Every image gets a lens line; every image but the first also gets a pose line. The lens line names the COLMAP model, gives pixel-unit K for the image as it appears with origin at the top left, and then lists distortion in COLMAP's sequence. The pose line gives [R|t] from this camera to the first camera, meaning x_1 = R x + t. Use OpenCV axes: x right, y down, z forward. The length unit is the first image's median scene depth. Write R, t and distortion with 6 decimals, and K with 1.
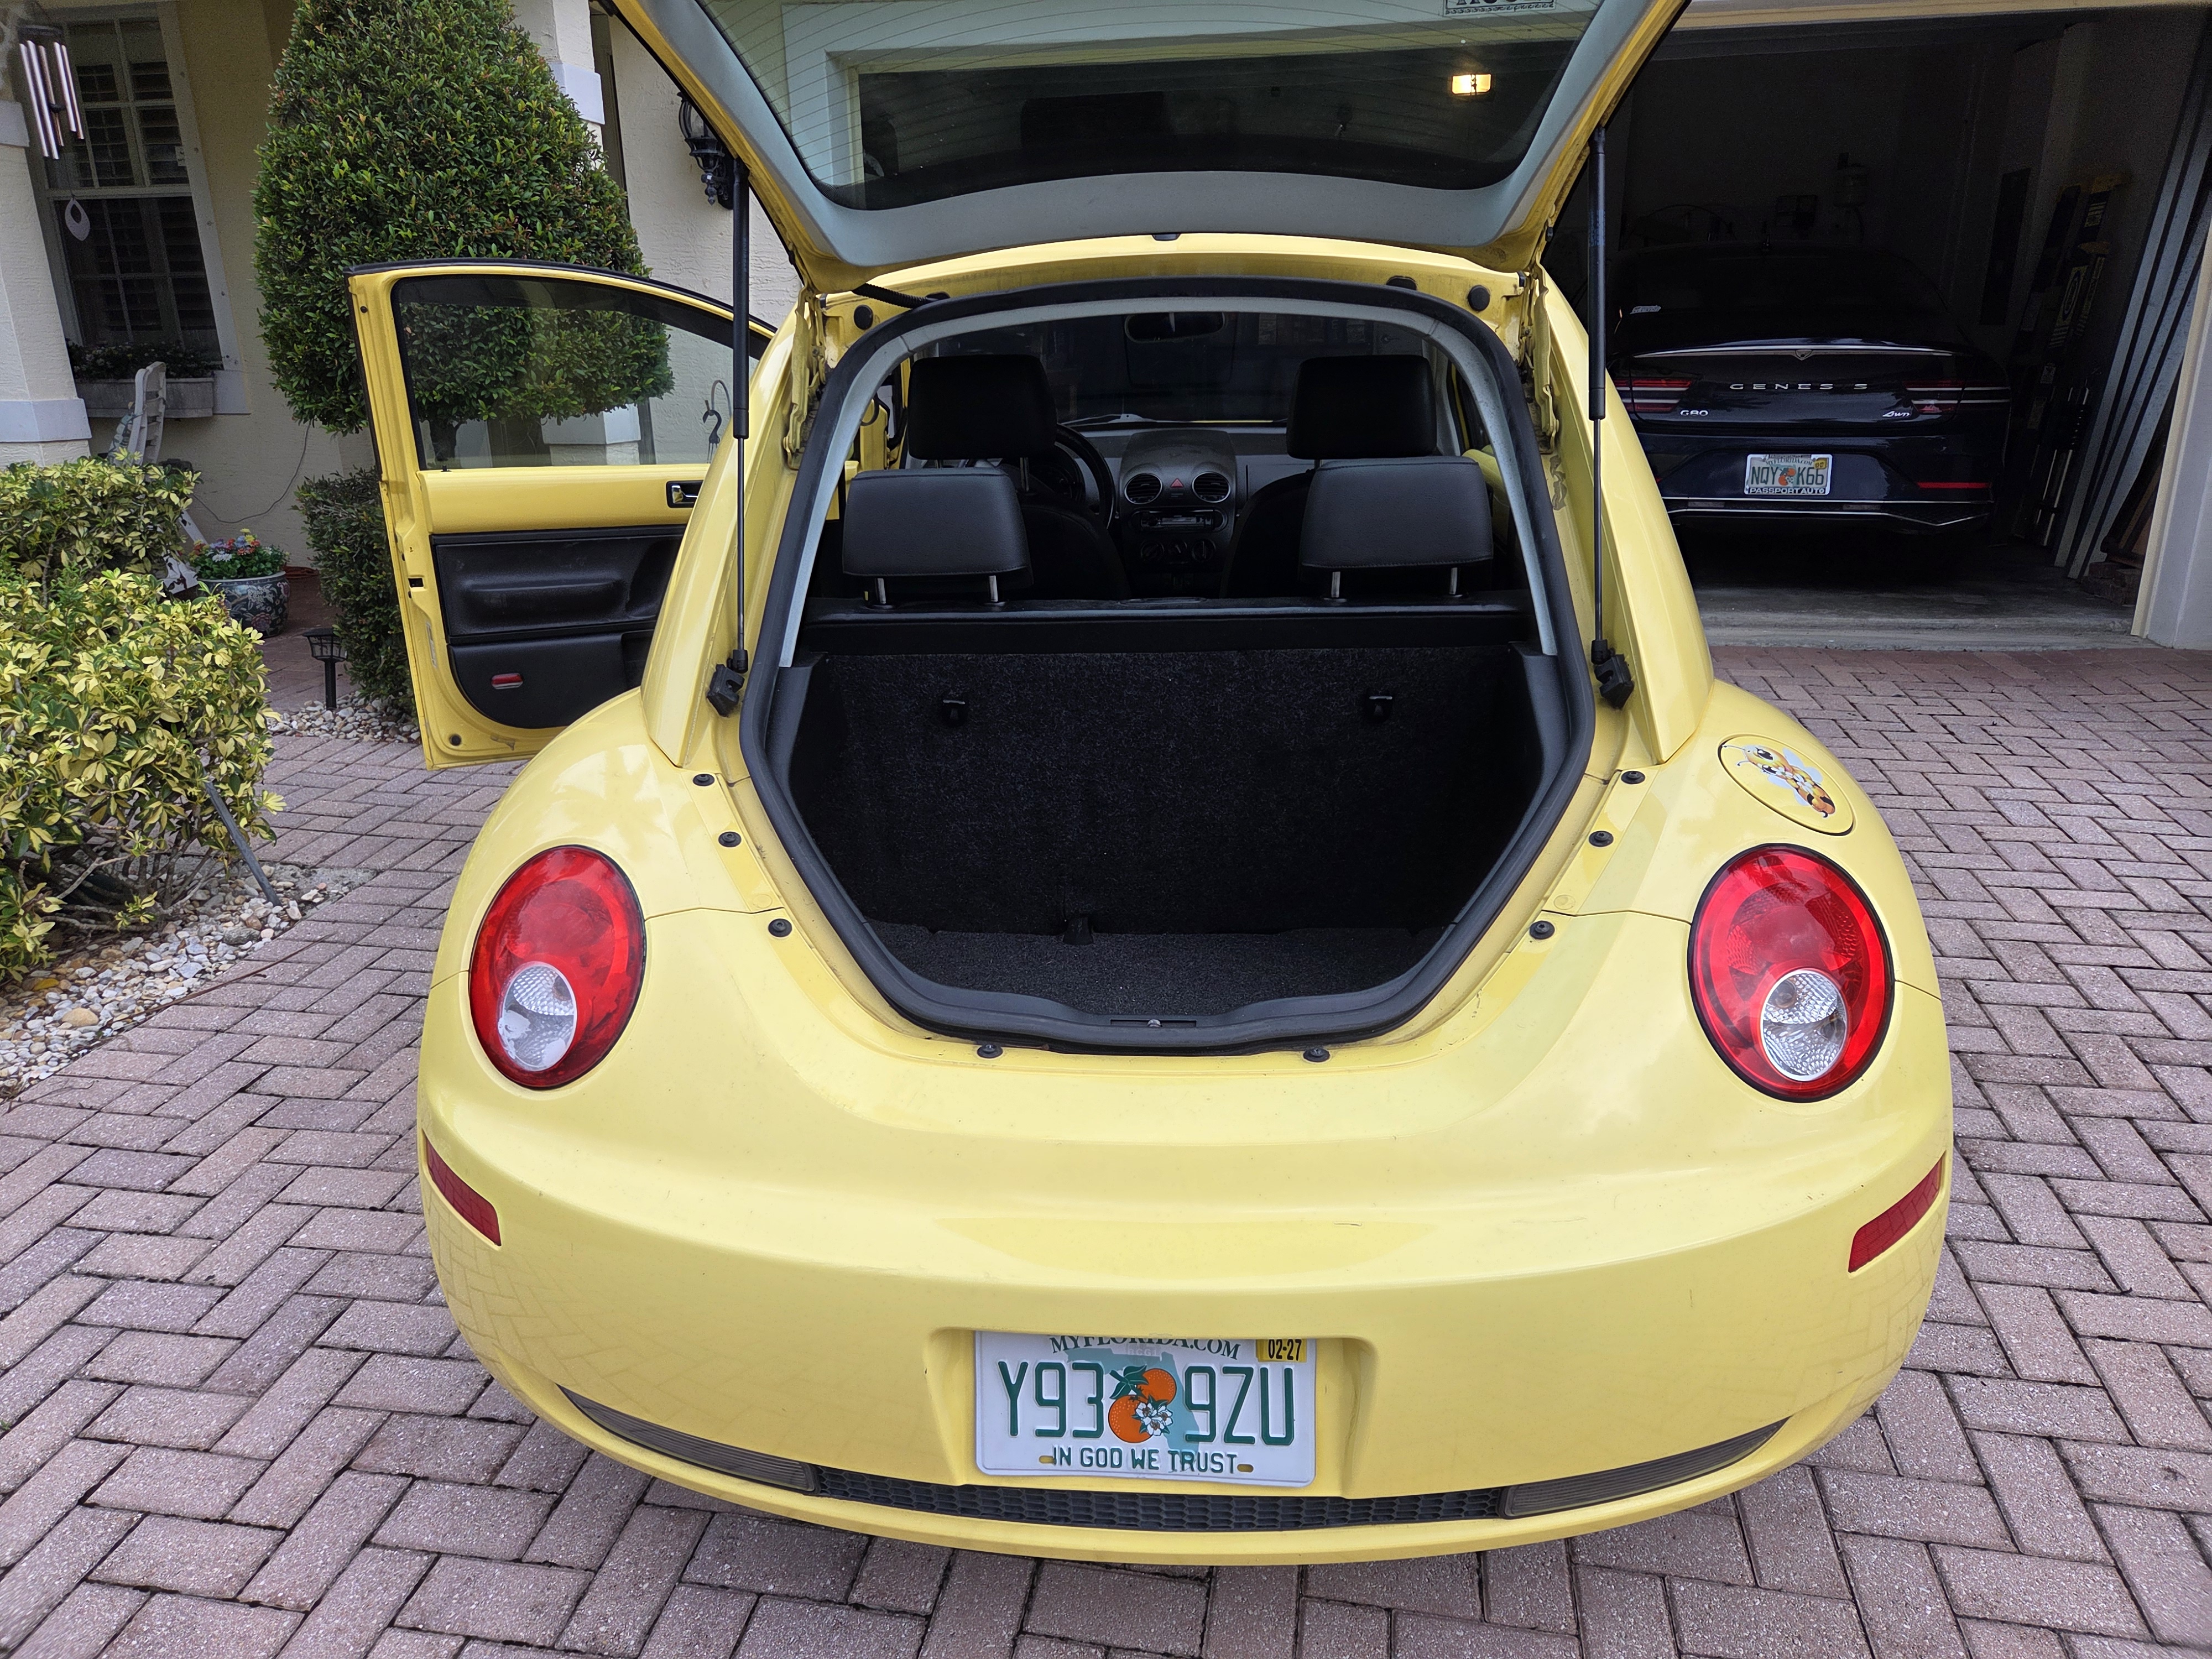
lens RADIAL K [[1445.9, 0, 1106.0], [0, 1445.9, 829.5], [0, 0, 1]] dist [0.014059, -0.005110]
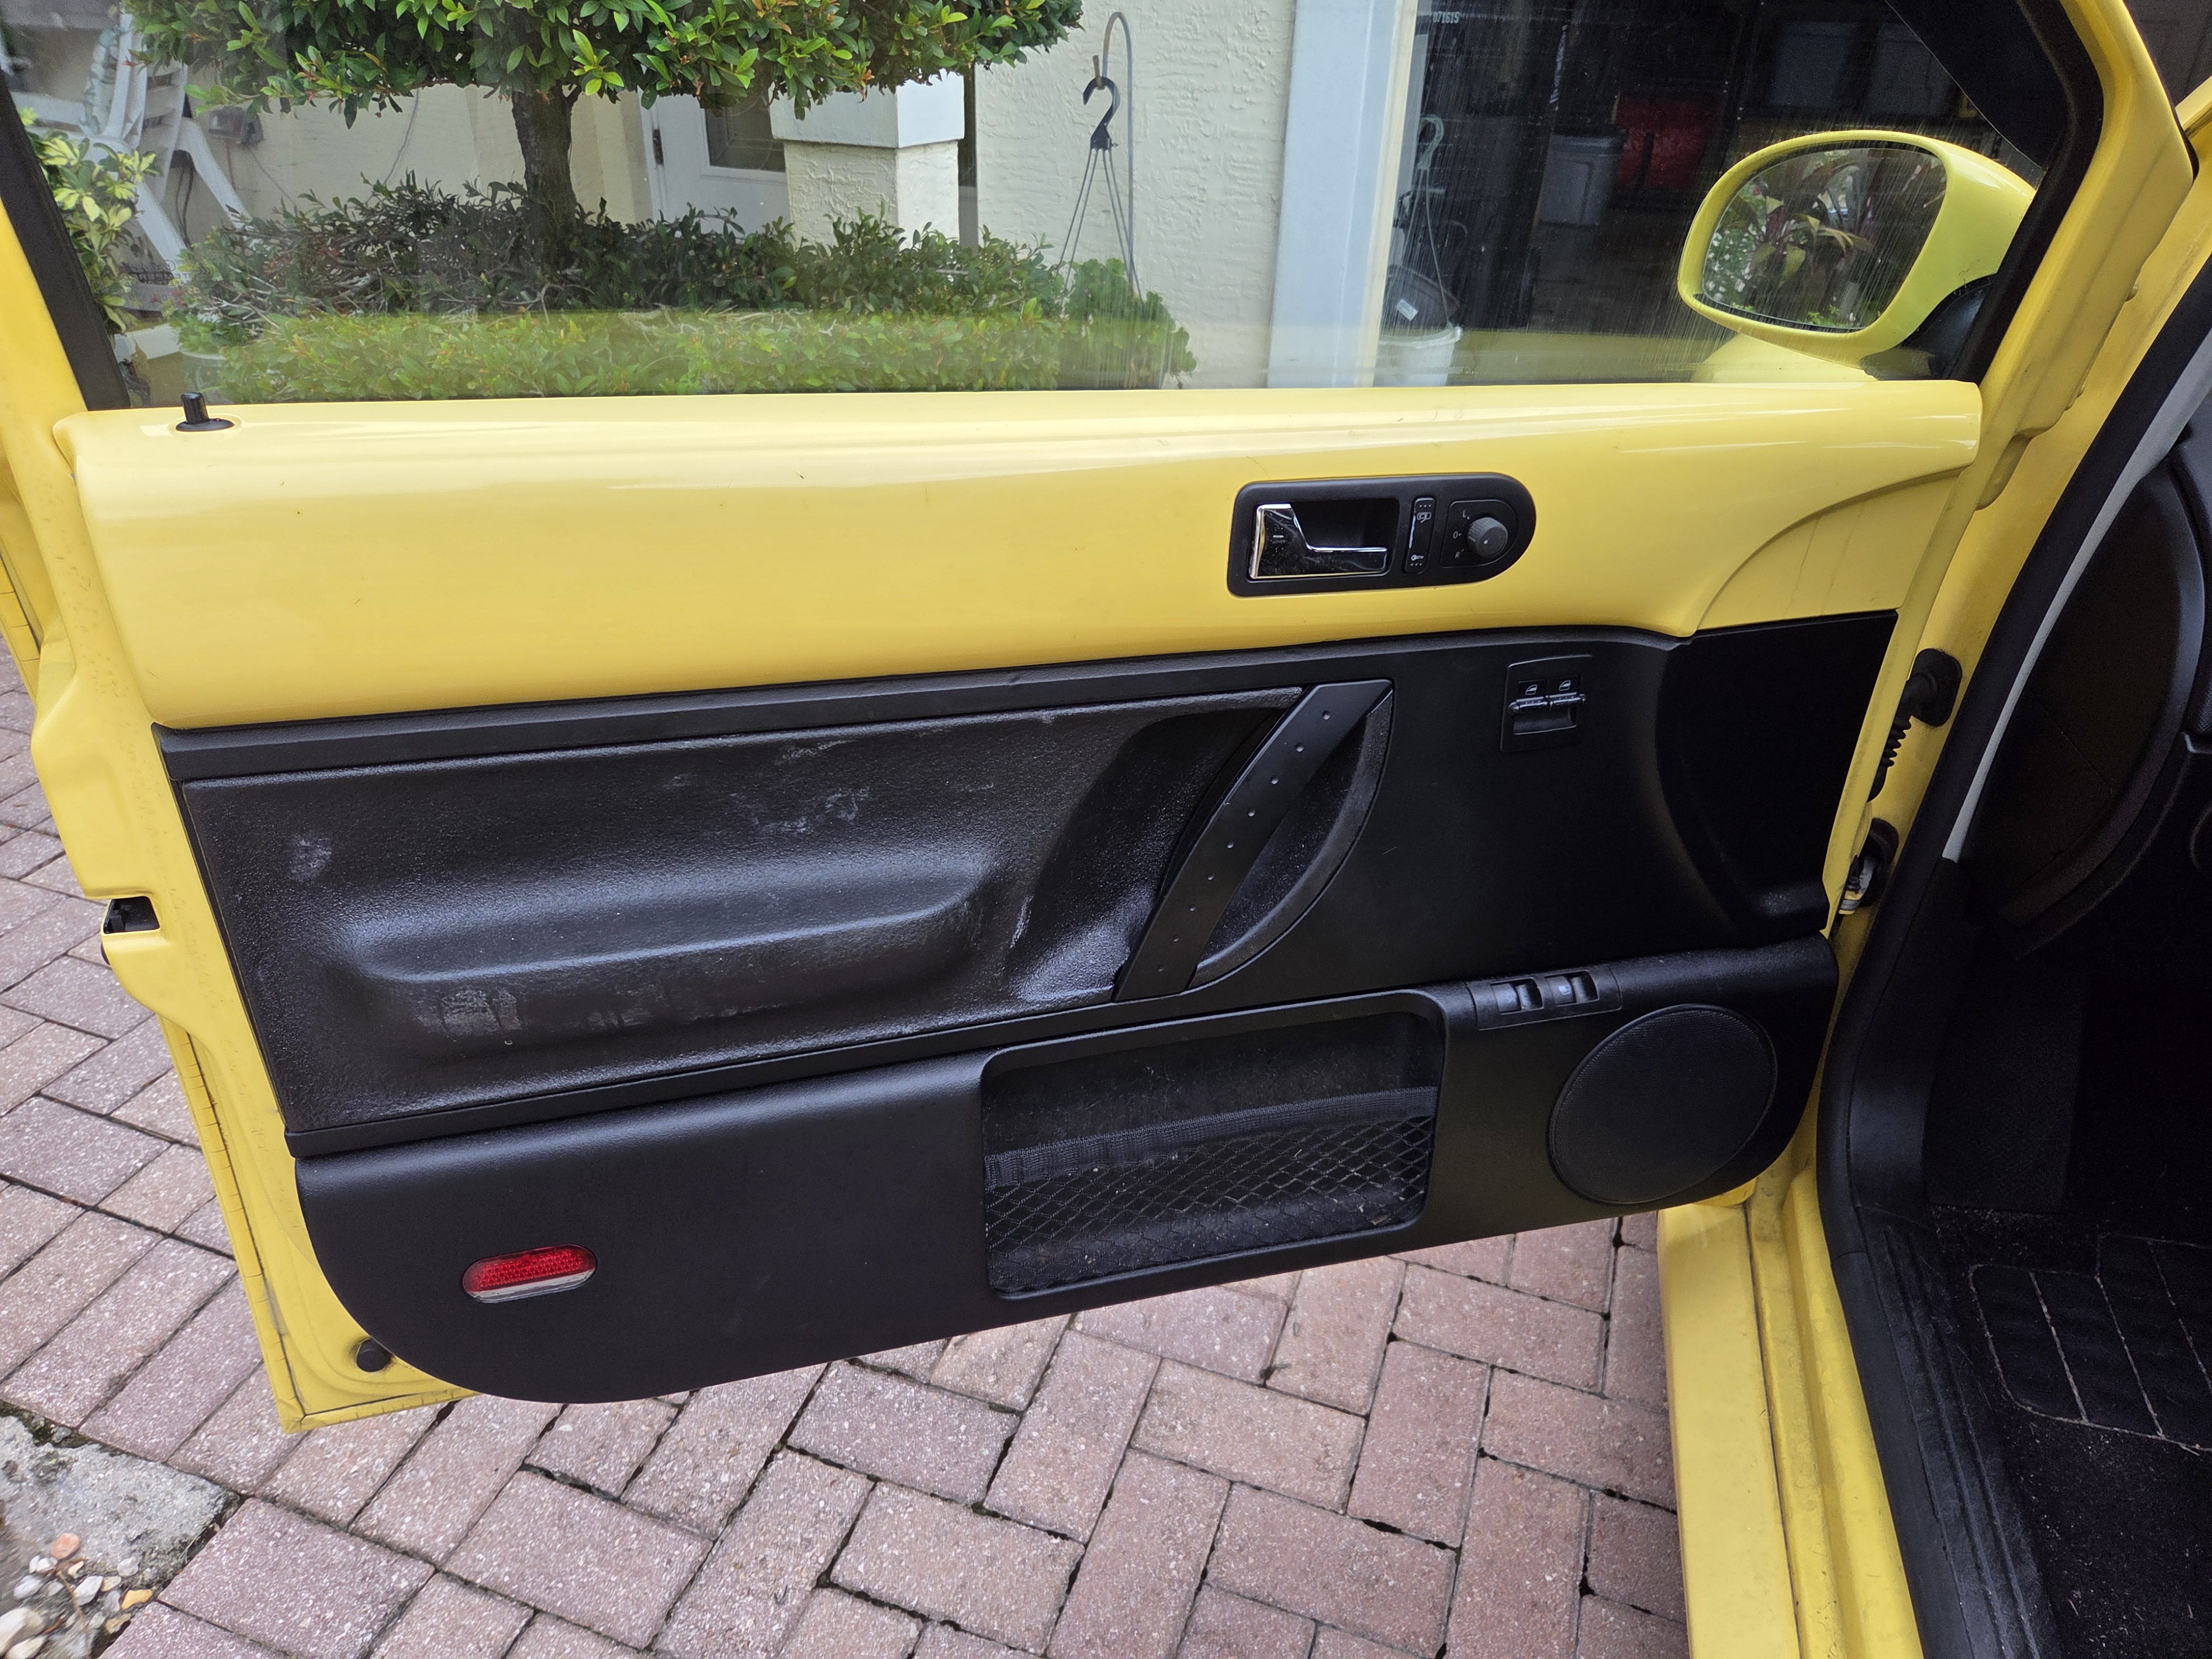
lens RADIAL K [[1445.9, 0, 1106.0], [0, 1445.9, 829.5], [0, 0, 1]] dist [0.014059, -0.005110]
pose [[0.984034, 0.122435, -0.129177, -0.286235], [-0.094583, 0.974561, 0.203185, -0.228373], [0.150767, -0.187724, 0.970582, 0.767547]]
